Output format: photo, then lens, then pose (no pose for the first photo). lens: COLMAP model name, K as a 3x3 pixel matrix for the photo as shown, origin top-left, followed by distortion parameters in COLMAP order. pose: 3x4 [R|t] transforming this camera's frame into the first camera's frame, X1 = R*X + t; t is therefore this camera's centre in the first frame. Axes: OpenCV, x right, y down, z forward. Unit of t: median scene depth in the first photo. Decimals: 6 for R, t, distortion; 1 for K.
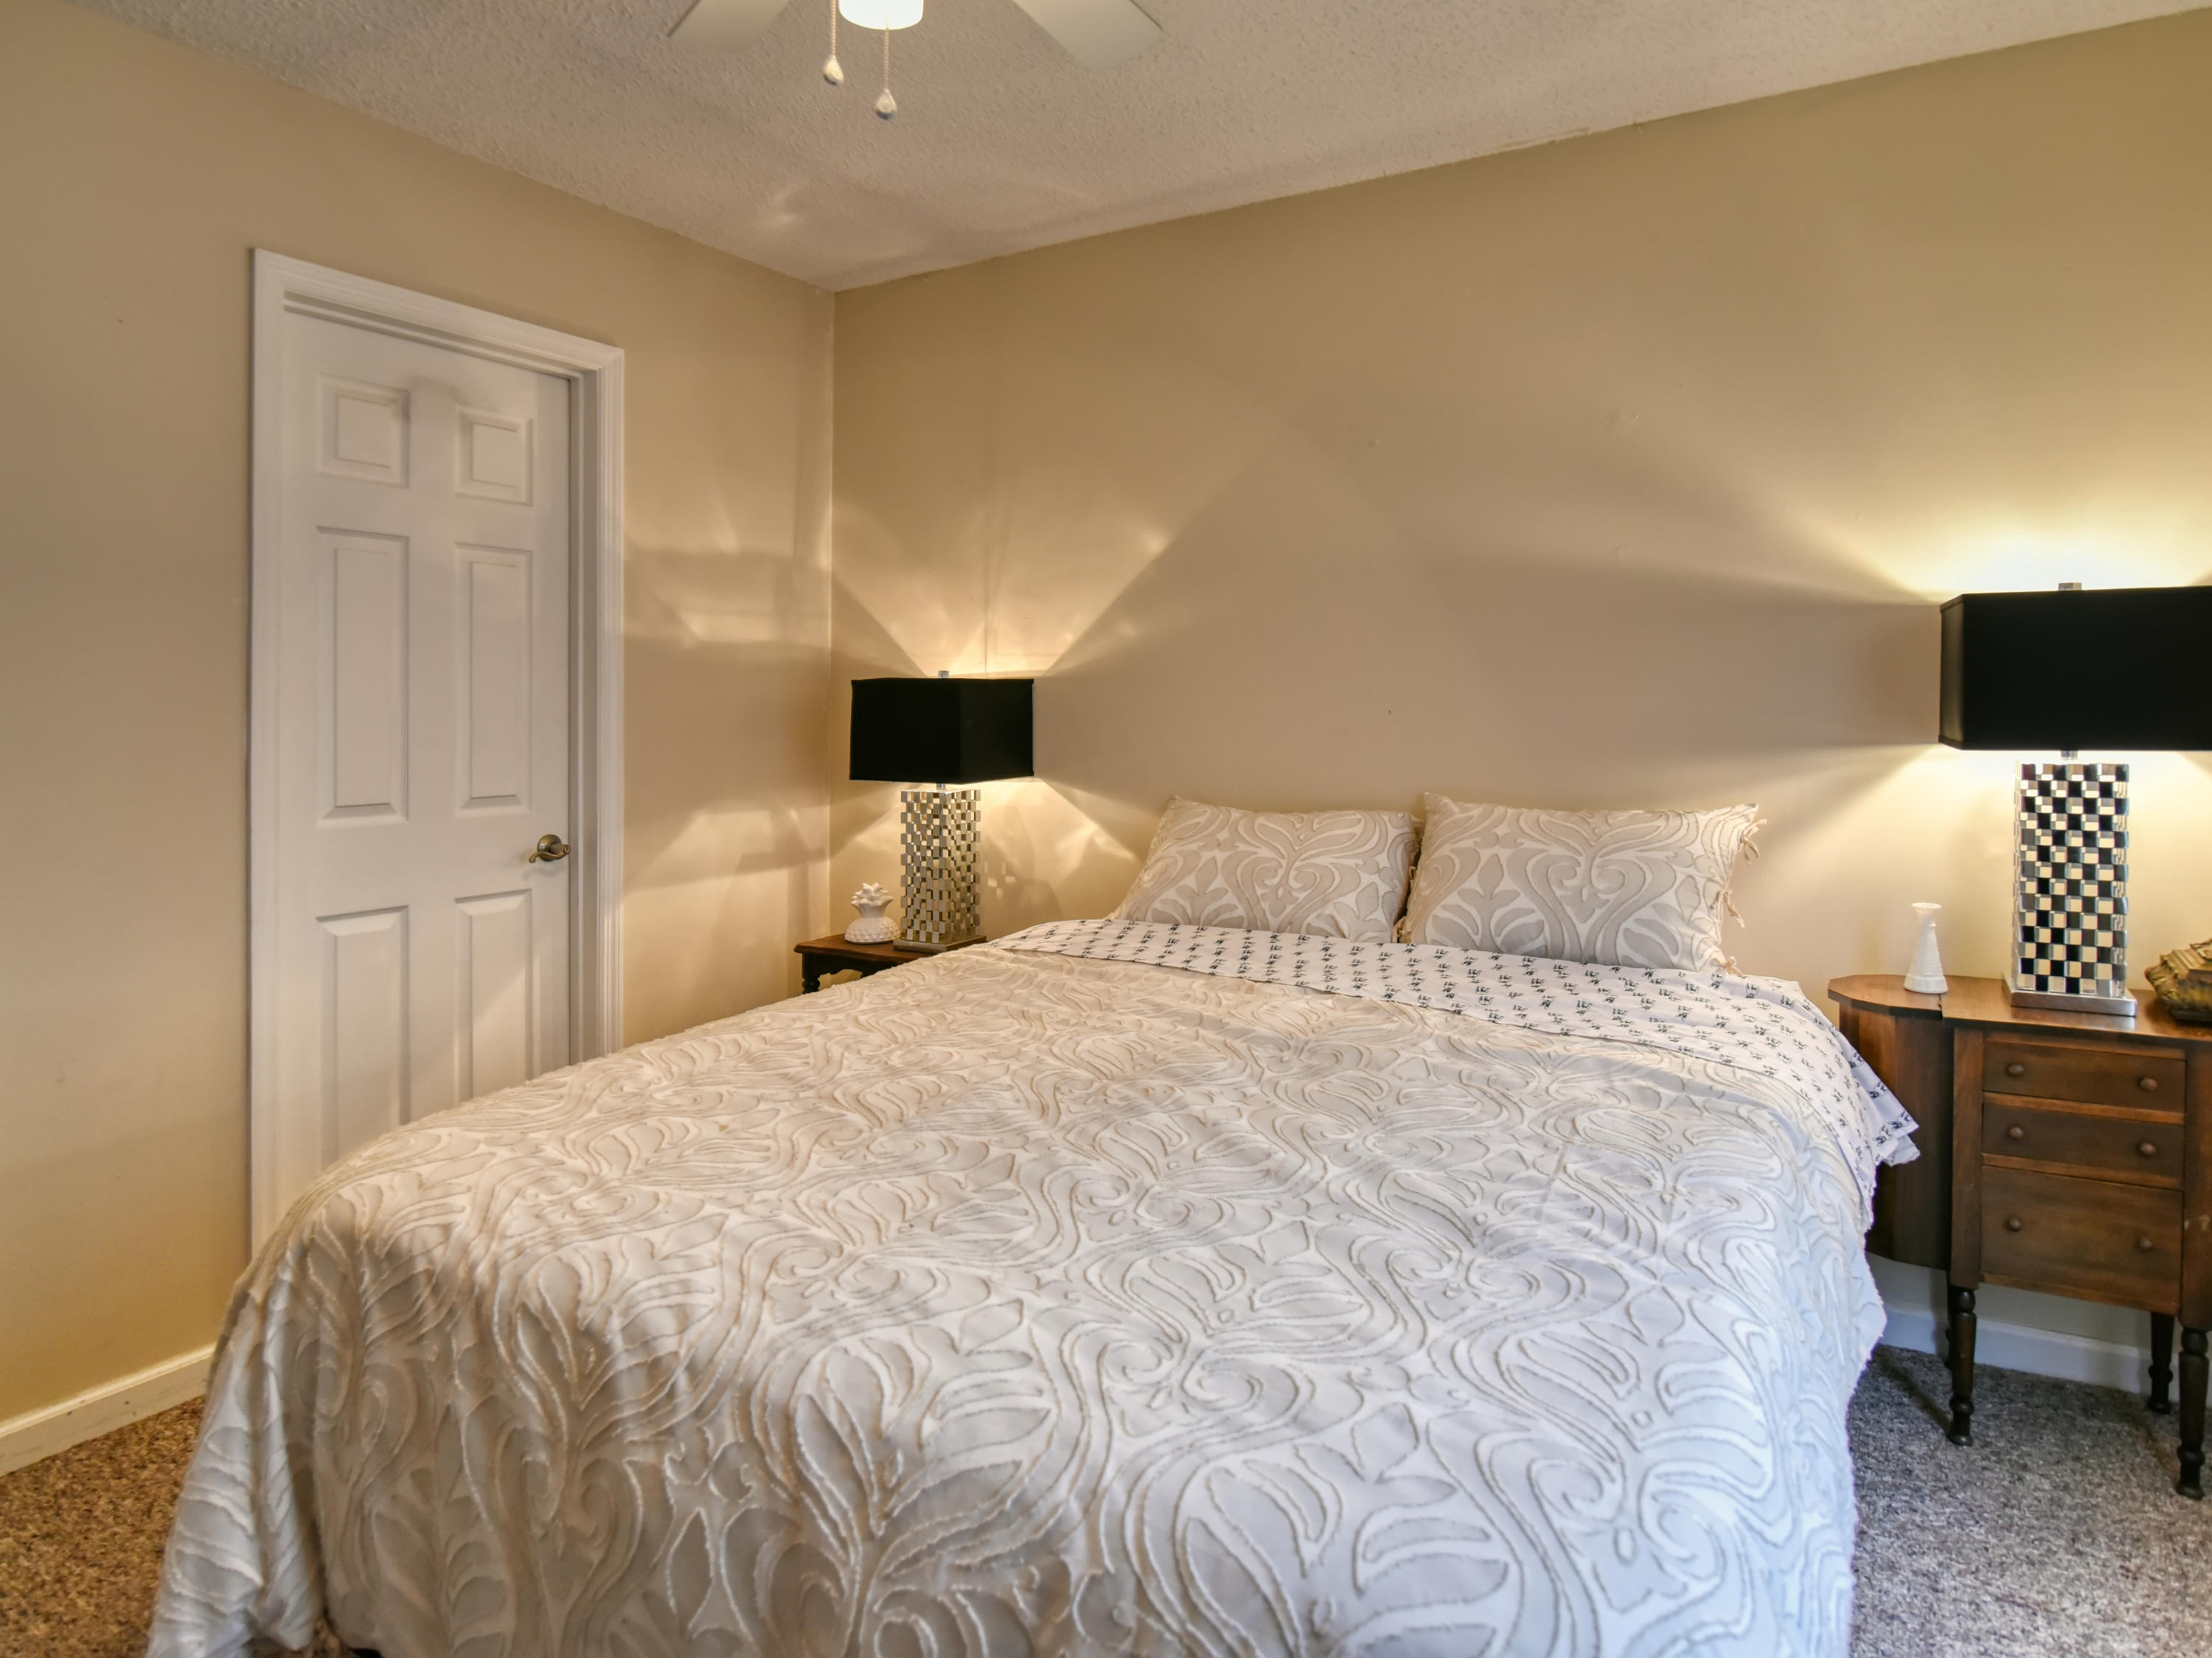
lens RADIAL K [[1352.8, 0, 1104.3], [0, 1352.8, 775.4], [0, 0, 1]] dist [-0.025140, -0.001405]
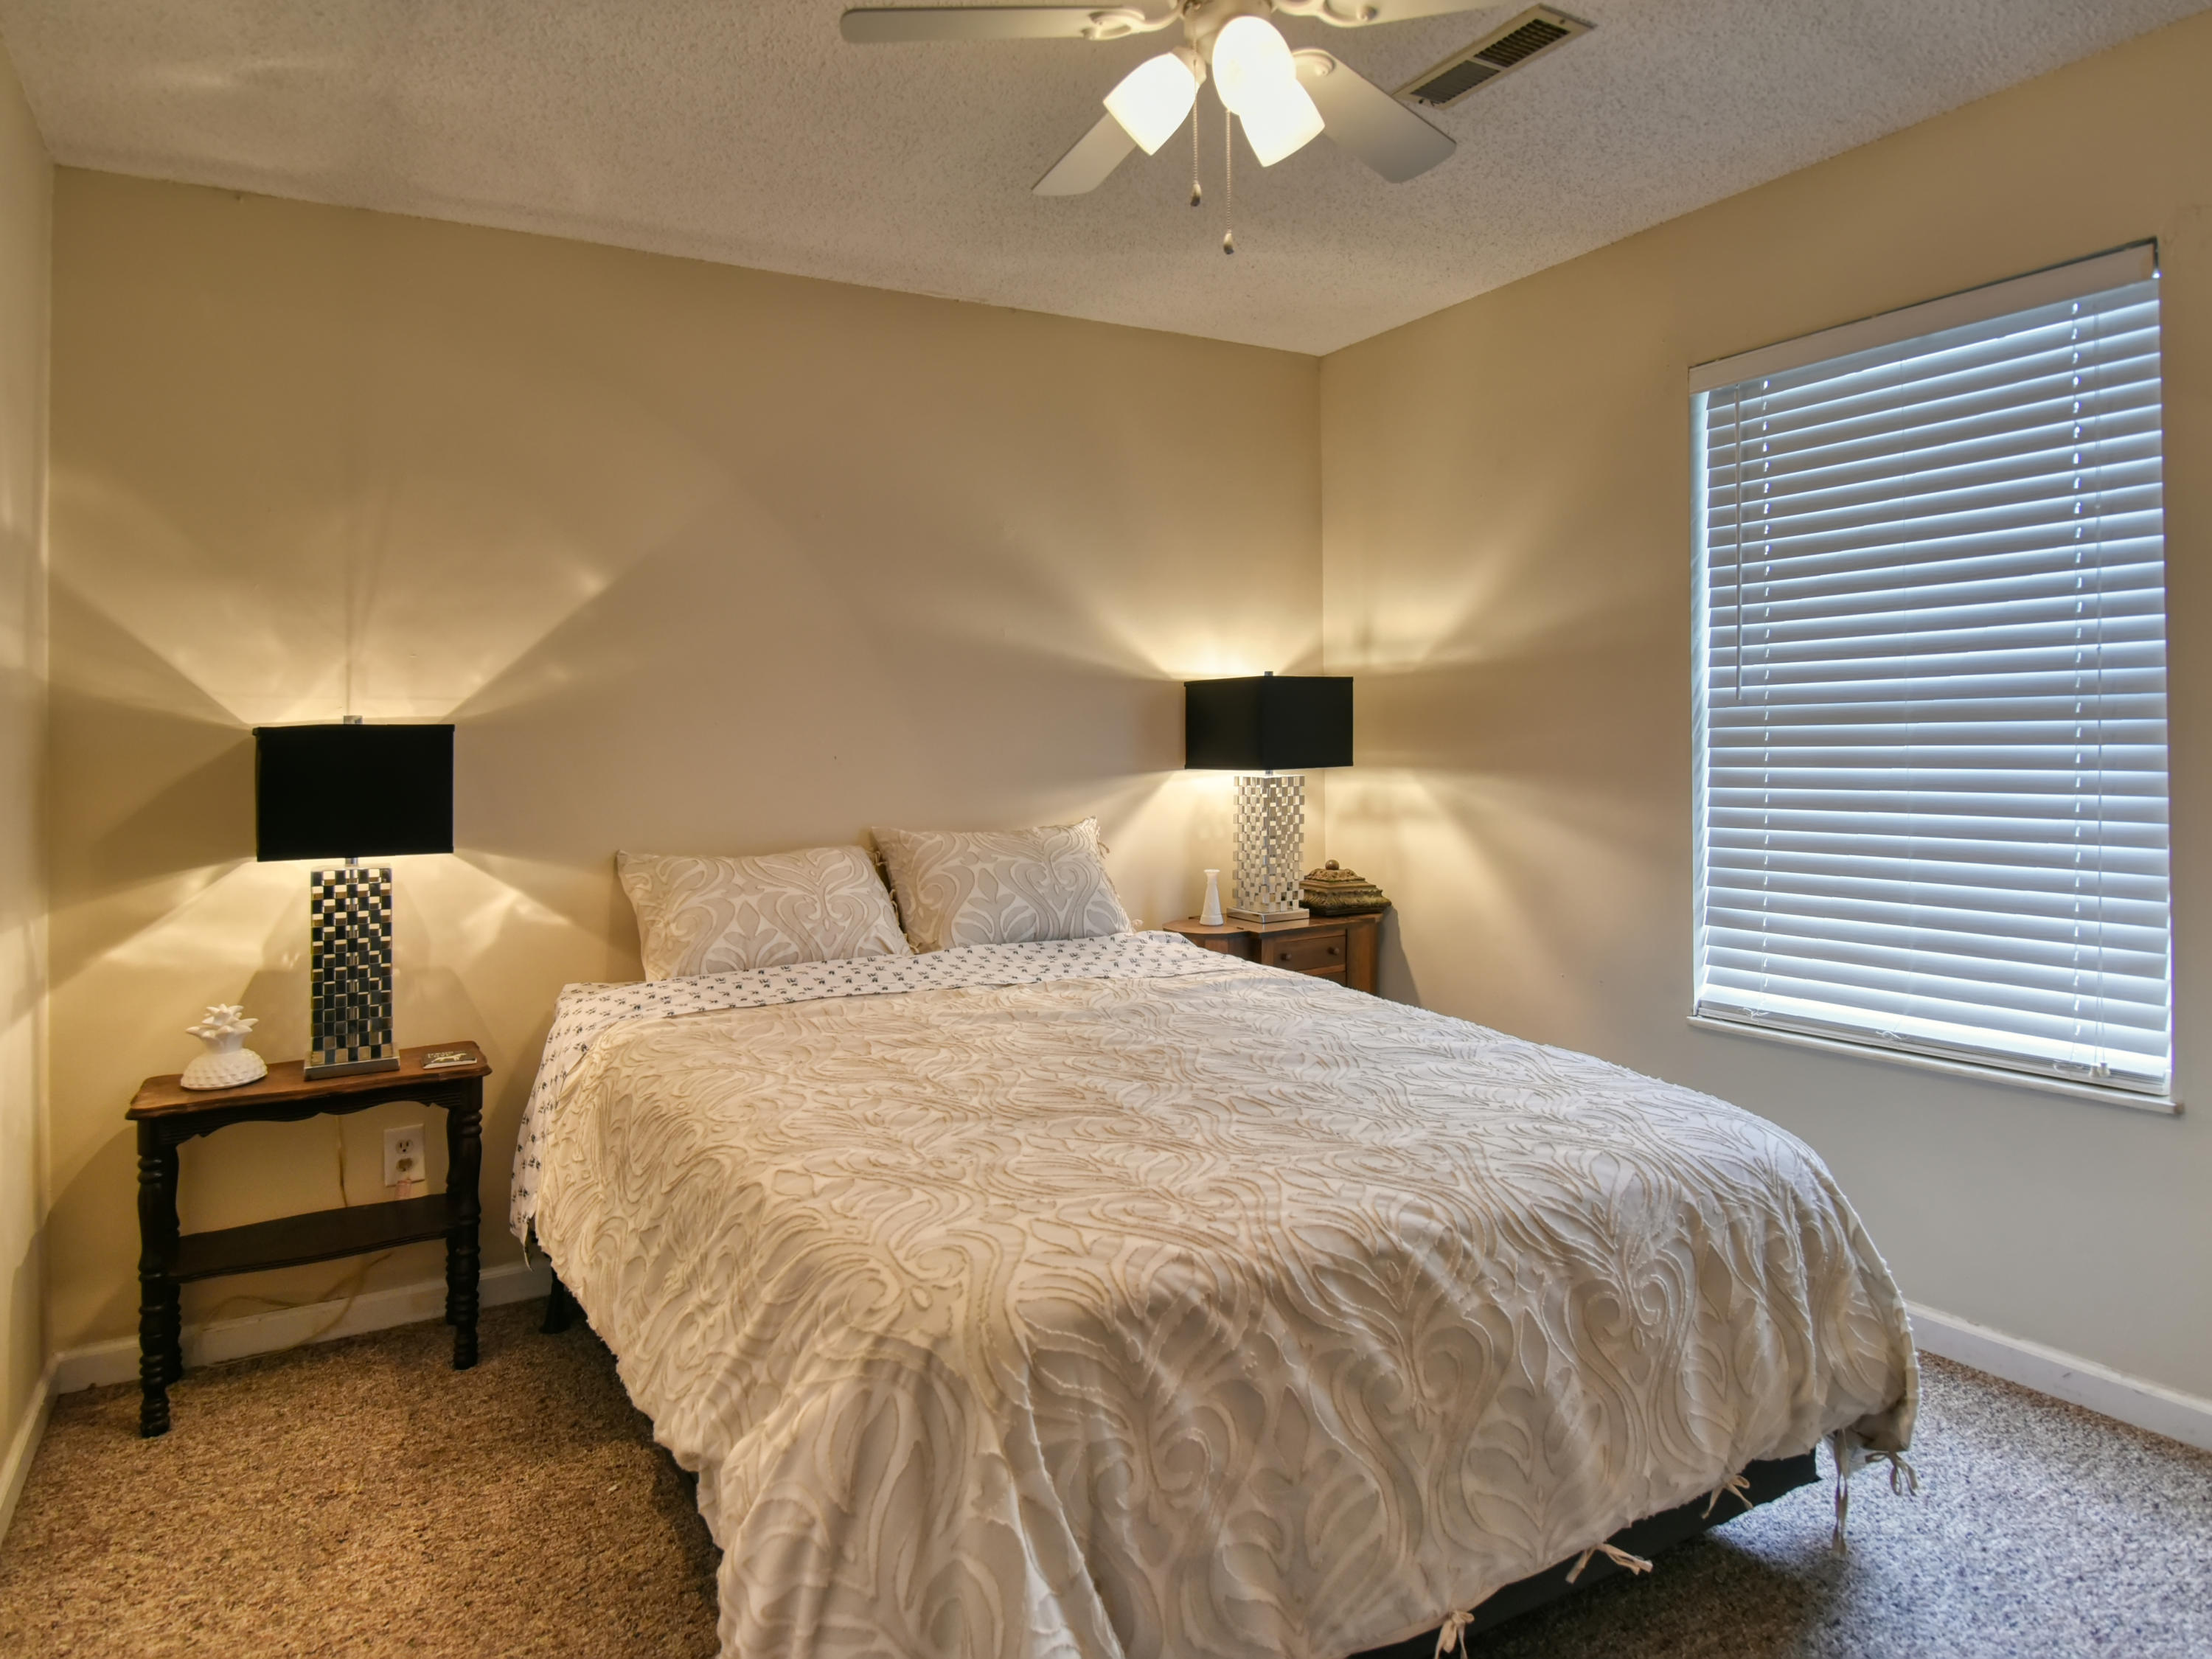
lens RADIAL K [[1342.0, 0, 1106.0], [0, 1342.0, 829.5], [0, 0, 1]] dist [-0.016194, -0.000764]
pose [[0.483350, -0.058499, 0.873471, -0.751457], [0.064867, 0.997415, 0.030905, -0.008604], [-0.873021, 0.041721, 0.485895, 0.302236]]
